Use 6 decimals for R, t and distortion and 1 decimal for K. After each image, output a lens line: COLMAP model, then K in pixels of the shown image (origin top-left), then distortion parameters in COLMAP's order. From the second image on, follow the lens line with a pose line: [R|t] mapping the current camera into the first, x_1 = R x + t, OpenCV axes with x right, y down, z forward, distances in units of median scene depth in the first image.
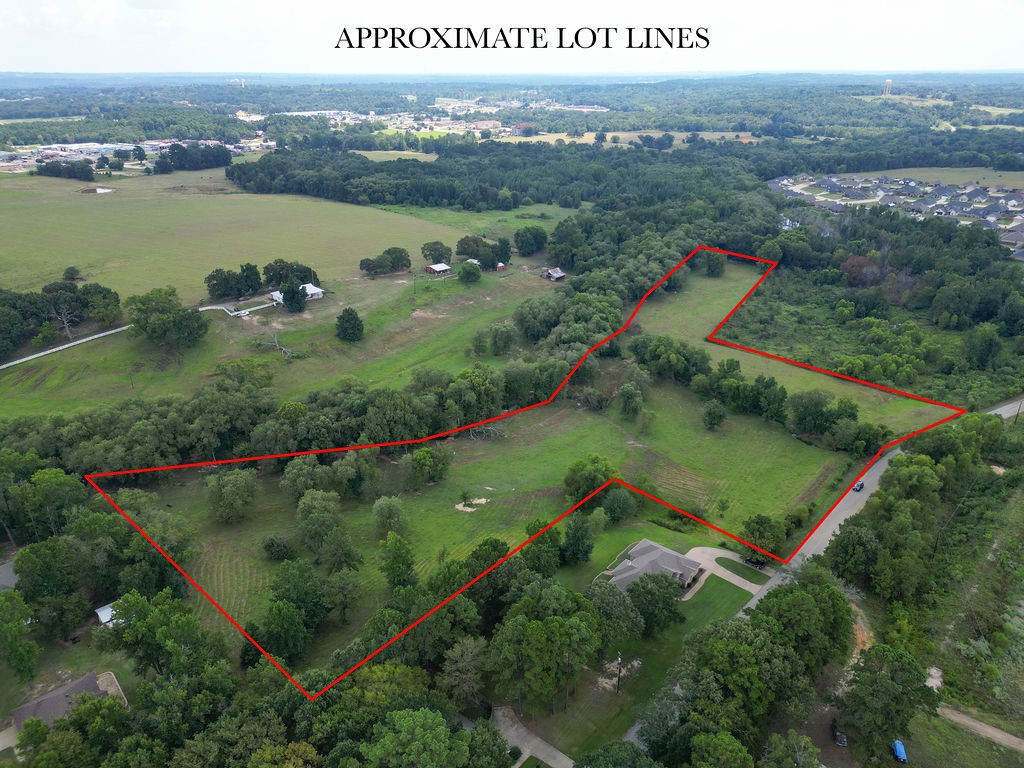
lens RADIAL K [[718.9, 0, 507.1], [0, 718.9, 382.8], [0, 0, 1]] dist [0.066969, -0.064997]
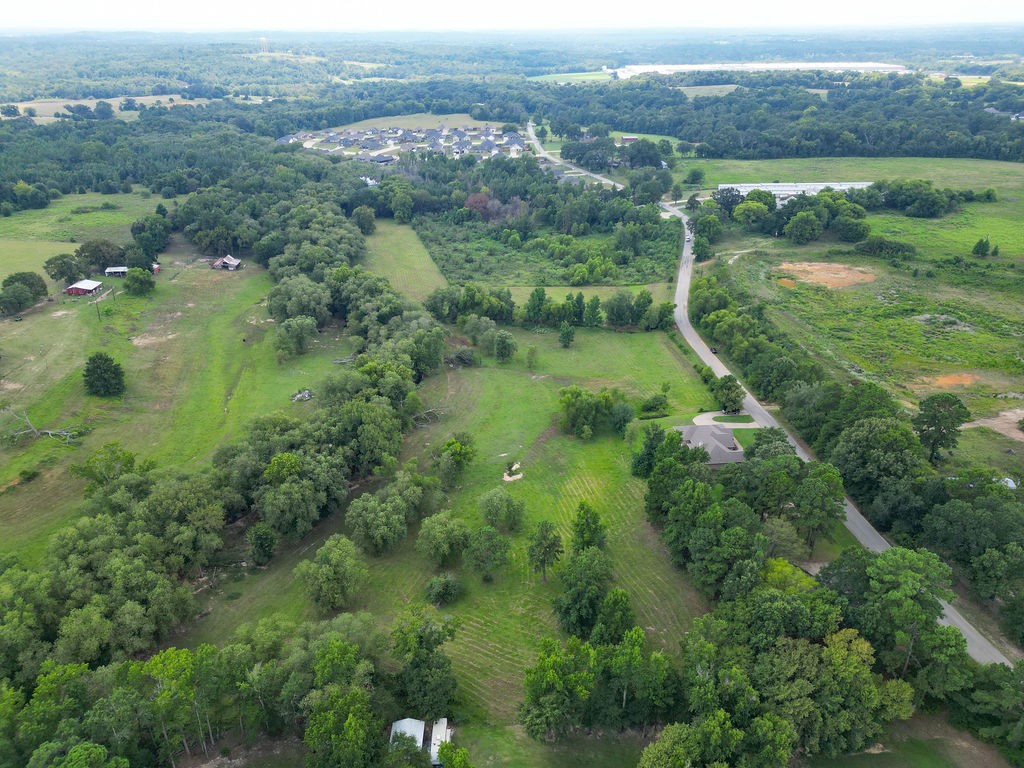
lens RADIAL K [[718.9, 0, 507.1], [0, 718.9, 382.8], [0, 0, 1]] dist [0.066969, -0.064997]
pose [[0.690659, -0.321066, 0.648003, -0.324946], [0.290168, 0.943784, 0.158348, -0.053958], [-0.662415, 0.078665, 0.744995, 0.120403]]
